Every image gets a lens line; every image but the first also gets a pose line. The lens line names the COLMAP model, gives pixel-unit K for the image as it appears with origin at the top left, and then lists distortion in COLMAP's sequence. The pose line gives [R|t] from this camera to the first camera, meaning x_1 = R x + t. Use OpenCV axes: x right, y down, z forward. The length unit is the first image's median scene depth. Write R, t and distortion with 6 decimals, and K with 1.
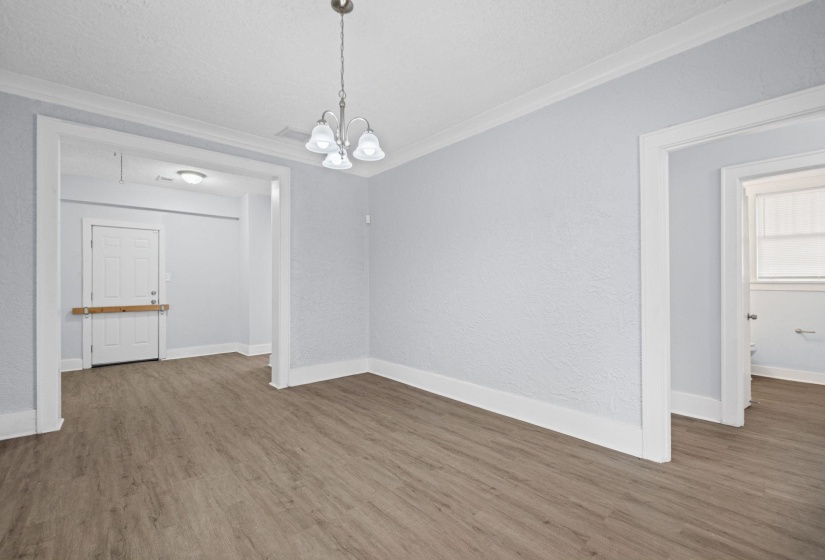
lens RADIAL K [[361.8, 0, 412.2], [0, 361.8, 277.2], [0, 0, 1]] dist [0.000937, -0.000848]
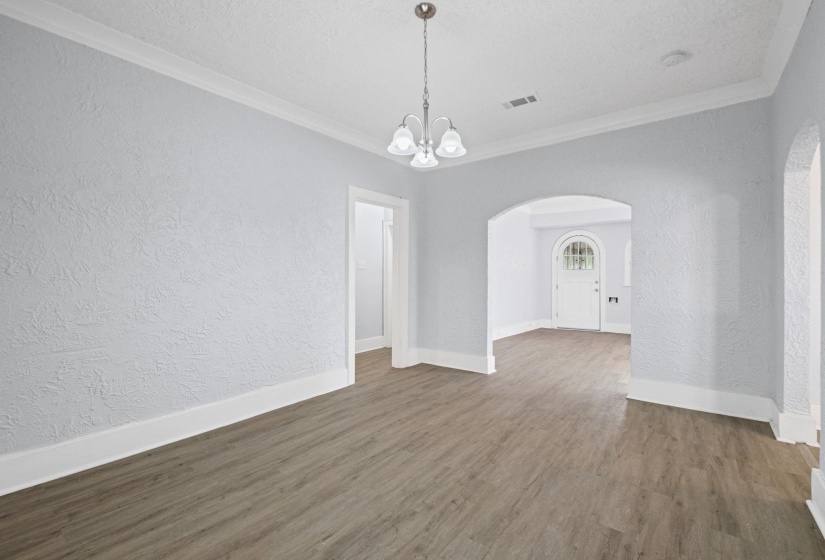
lens RADIAL K [[361.8, 0, 412.2], [0, 361.8, 277.2], [0, 0, 1]] dist [0.000937, -0.000848]
pose [[-0.177618, 0.002212, 0.984097, -1.028214], [-0.012617, 0.999910, -0.004525, 0.021859], [-0.984019, -0.013220, -0.177574, 1.045768]]
